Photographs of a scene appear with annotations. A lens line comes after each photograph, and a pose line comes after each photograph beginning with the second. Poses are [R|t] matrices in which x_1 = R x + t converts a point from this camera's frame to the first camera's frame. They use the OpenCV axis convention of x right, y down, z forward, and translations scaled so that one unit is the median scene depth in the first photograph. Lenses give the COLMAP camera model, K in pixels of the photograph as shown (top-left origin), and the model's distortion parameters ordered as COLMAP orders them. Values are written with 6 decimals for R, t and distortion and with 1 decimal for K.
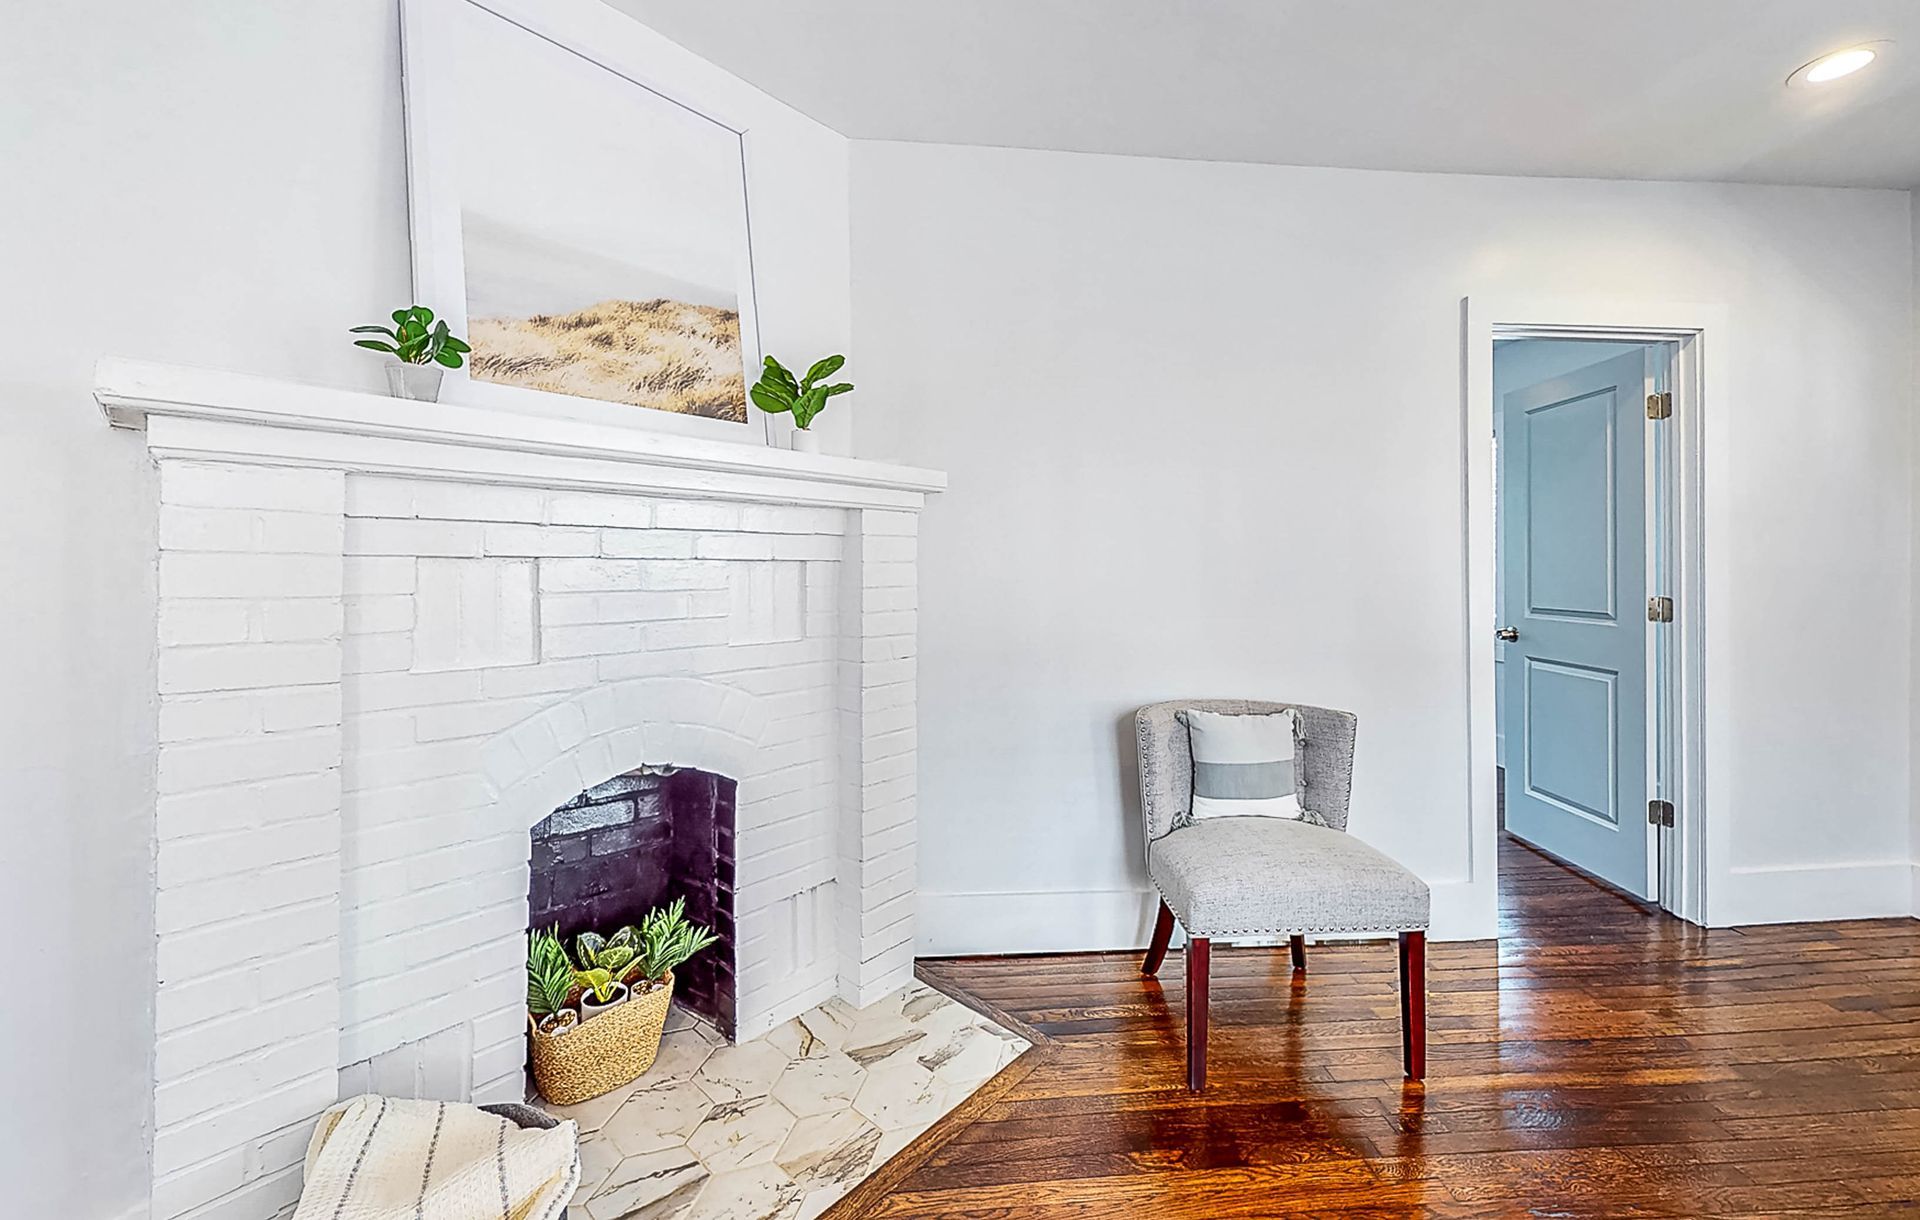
lens RADIAL K [[770.2, 0, 1037.7], [0, 770.2, 565.6], [0, 0, 1]] dist [-0.002328, 0.000029]
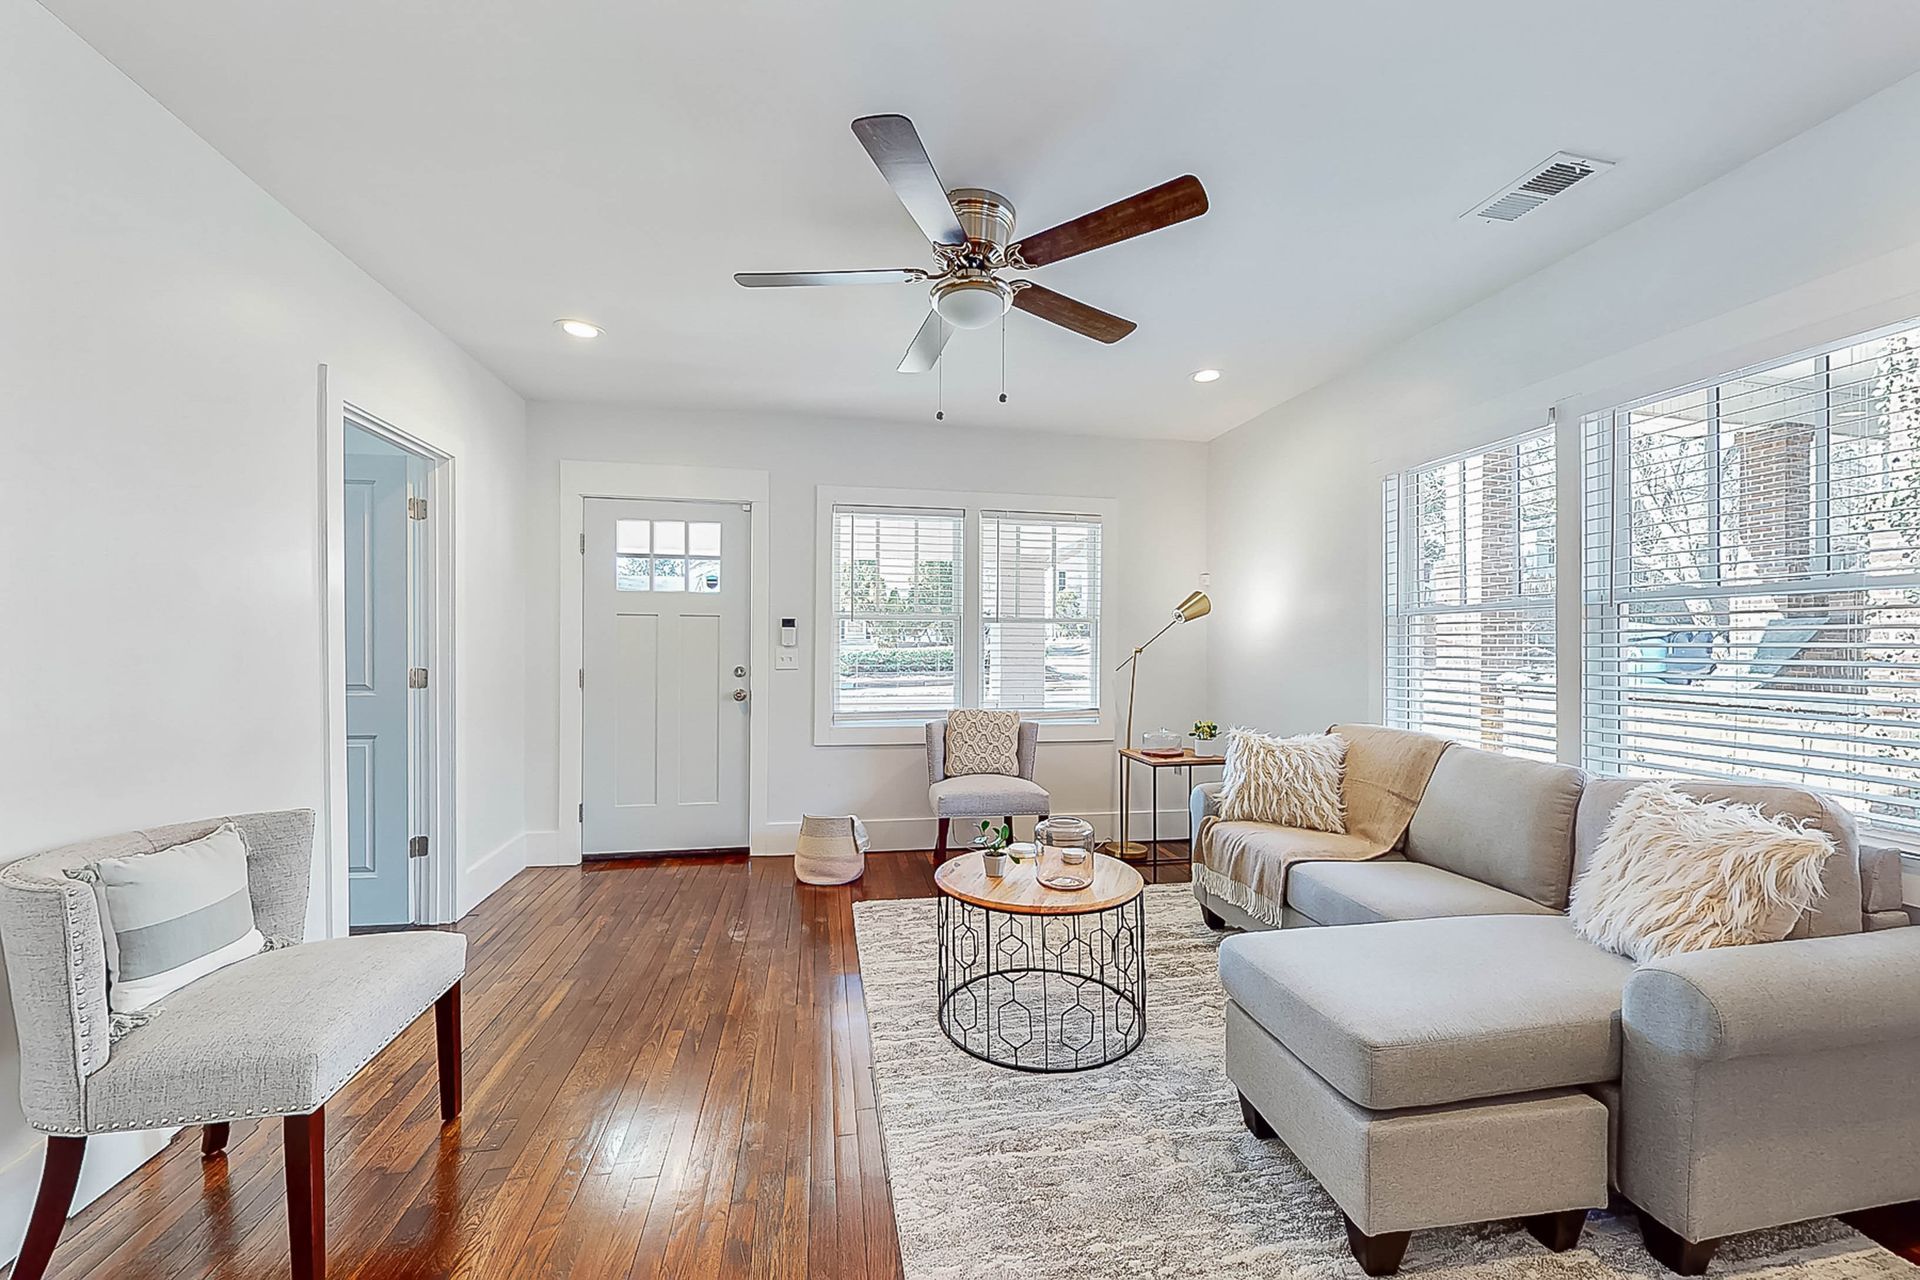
lens RADIAL K [[722.1, 0, 968.6], [0, 722.1, 646.0], [0, 0, 1]] dist [0.001066, -0.000346]
pose [[-0.127060, -0.002380, 0.991892, -0.560312], [-0.010621, 0.999943, 0.001039, -0.004243], [-0.991838, -0.010403, -0.127078, 0.387142]]
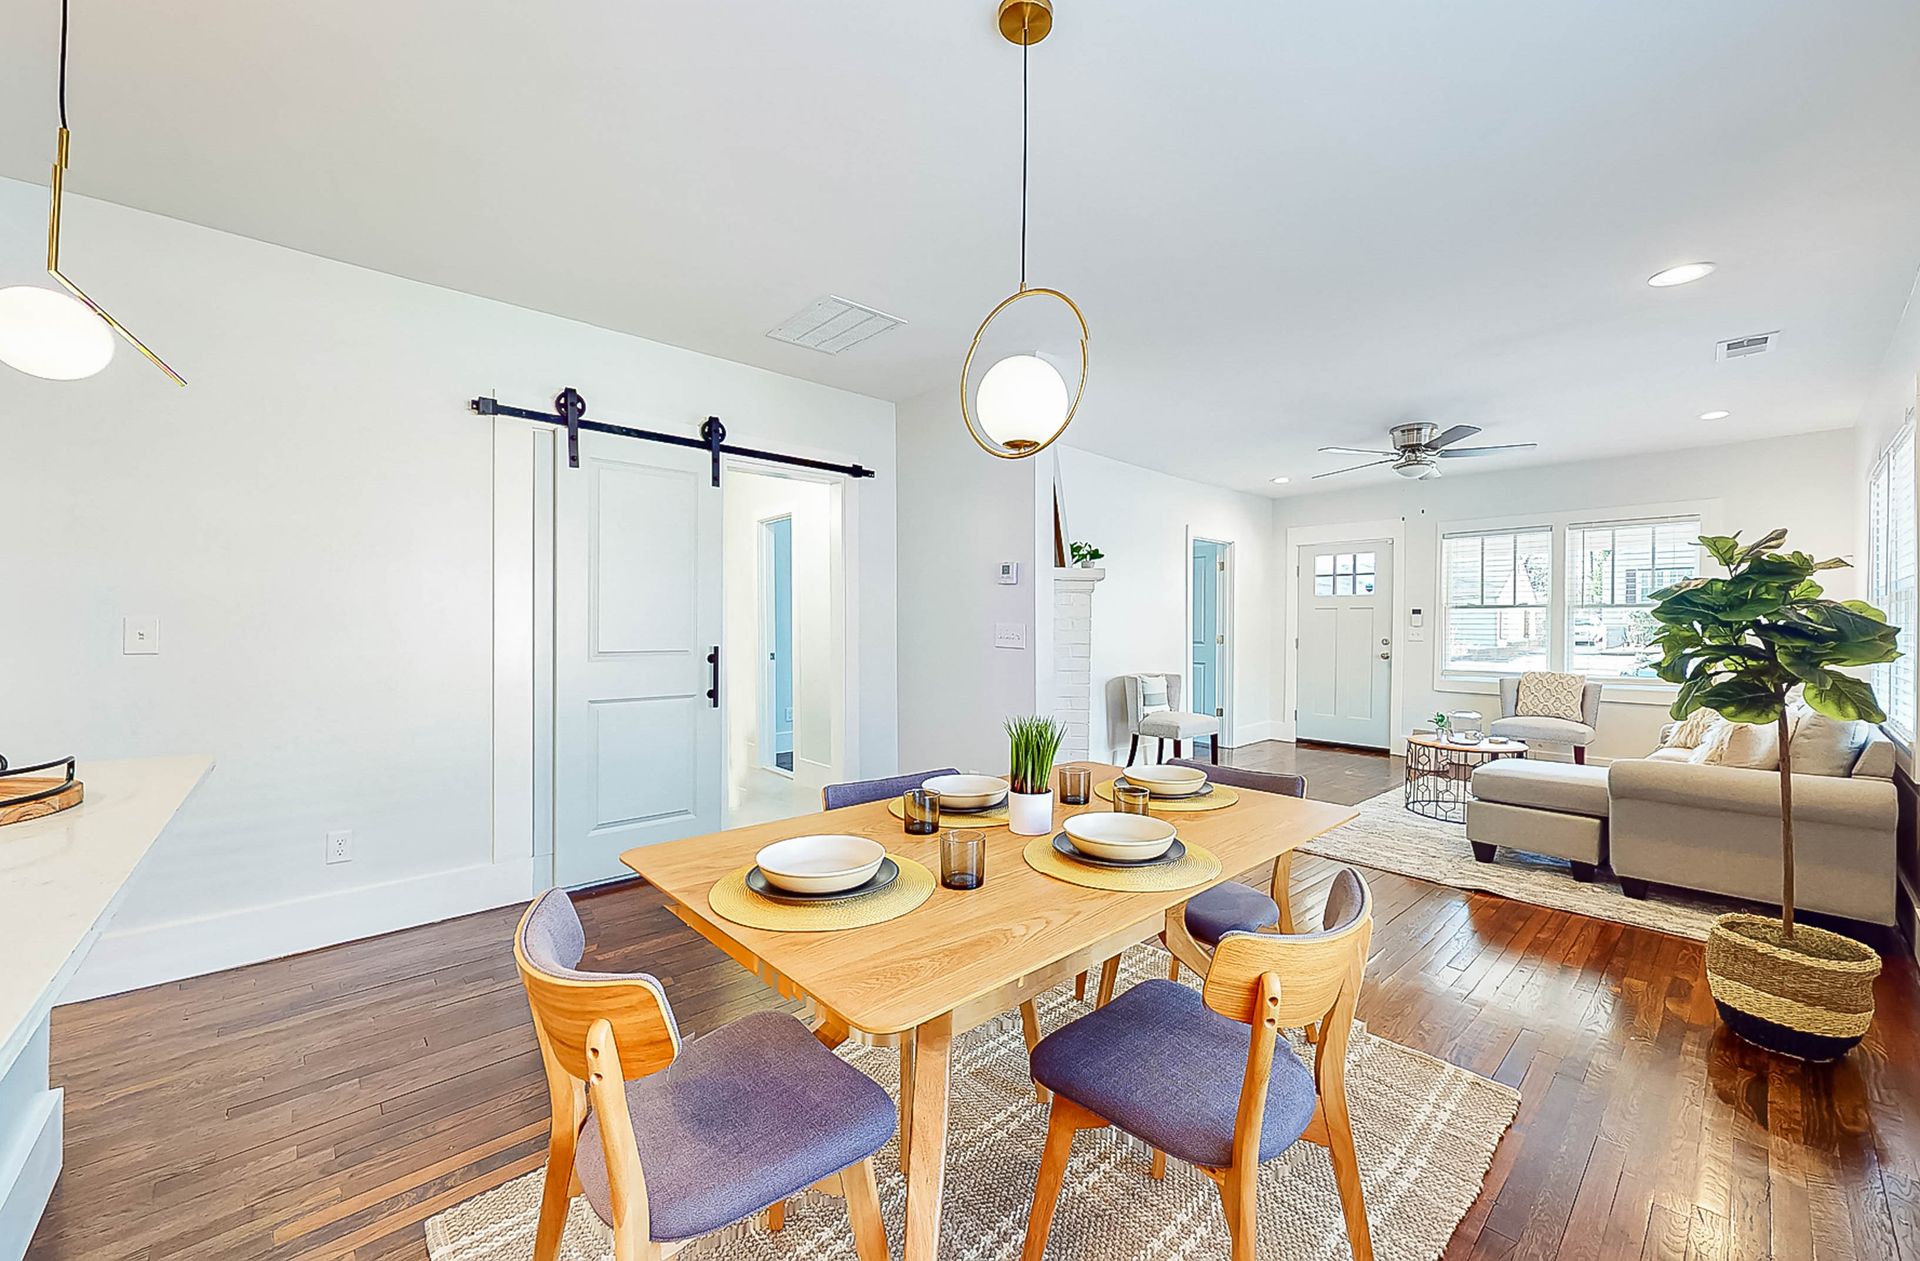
lens RADIAL K [[740.1, 0, 958.2], [0, 740.1, 638.8], [0, 0, 1]] dist [-0.010991, -0.000436]
pose [[0.798918, -0.006414, 0.601406, -2.090800], [-0.008772, 0.999712, 0.022315, 0.004522], [-0.601376, -0.023104, 0.798632, -0.765041]]
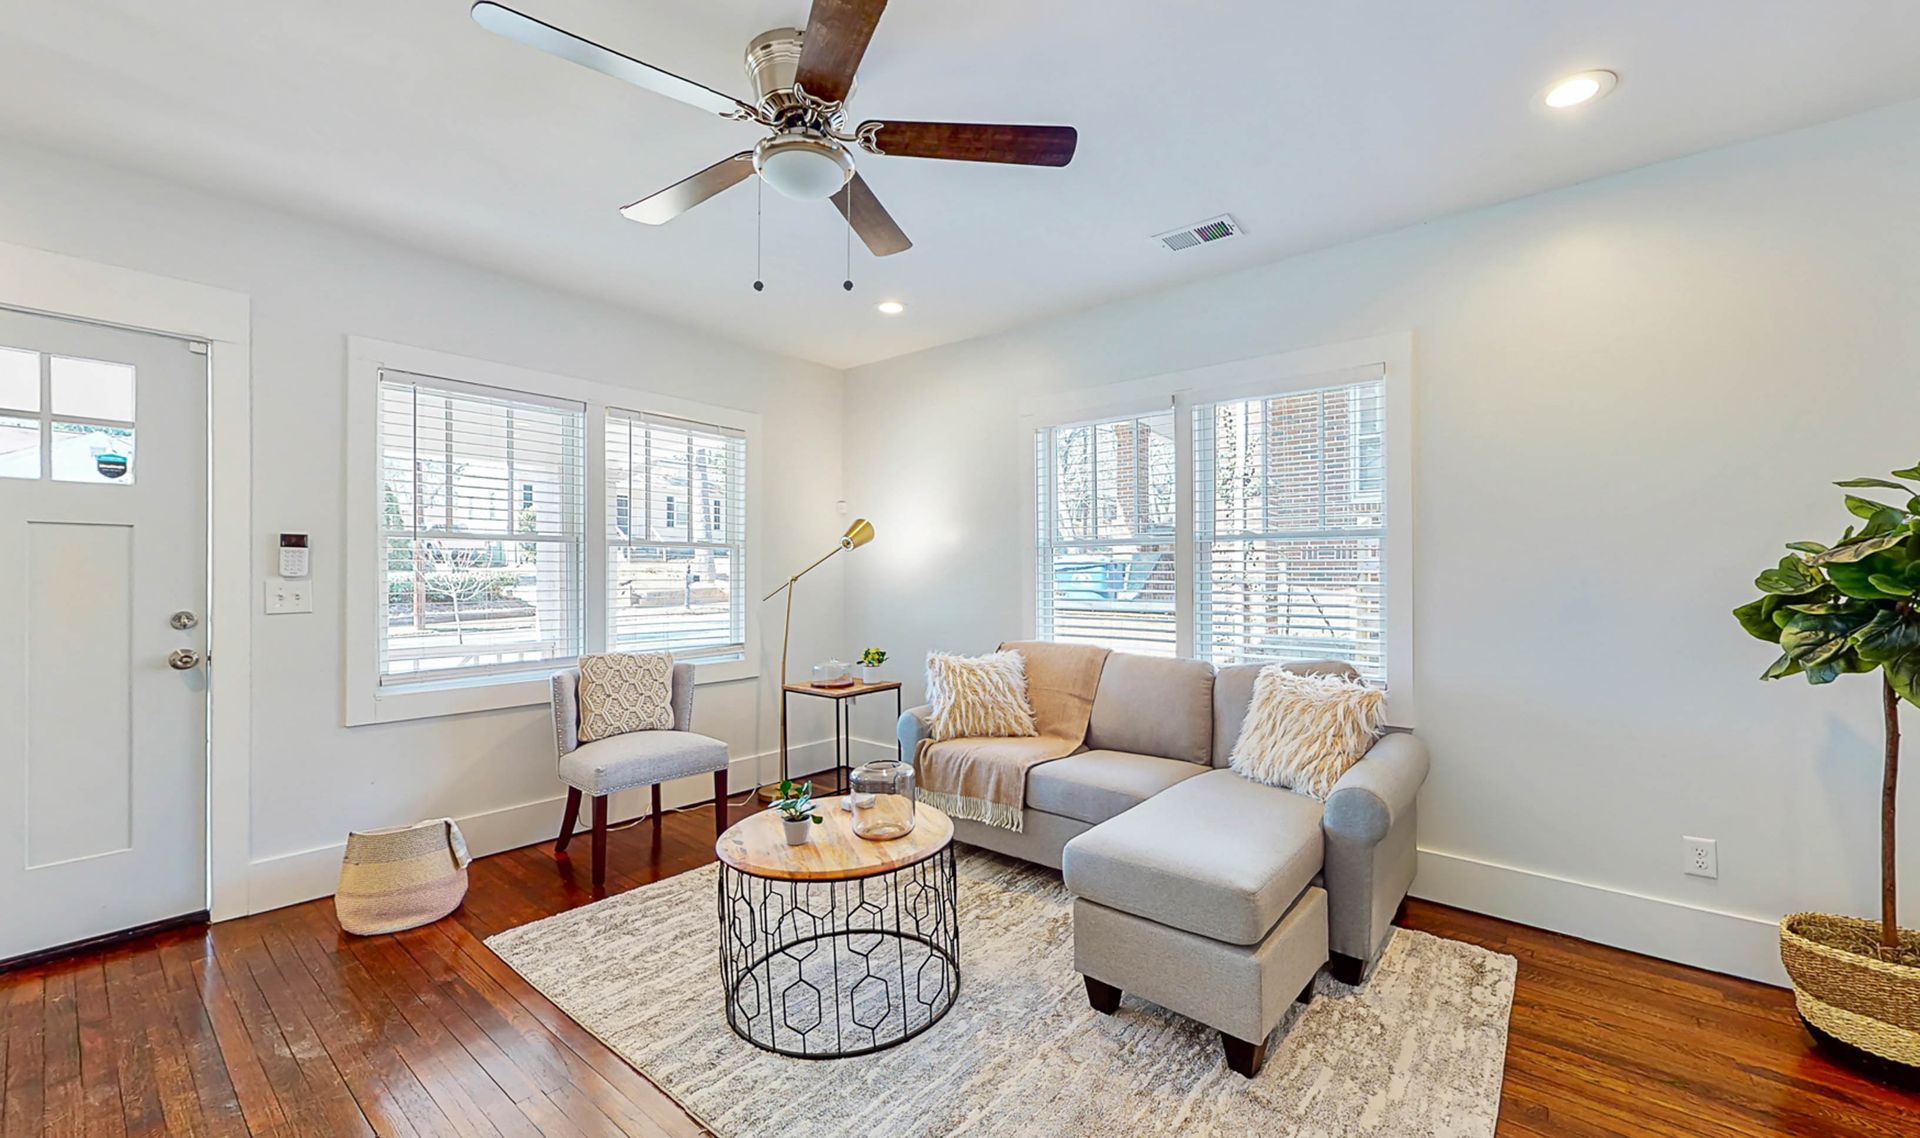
lens RADIAL K [[733.3, 0, 974.5], [0, 733.3, 572.6], [0, 0, 1]] dist [-0.003460, 0.000116]
pose [[-0.739423, 0.001116, 0.673240, -0.272555], [-0.004297, 0.999970, -0.006376, -0.000665], [-0.673227, -0.007608, -0.739396, 0.777652]]
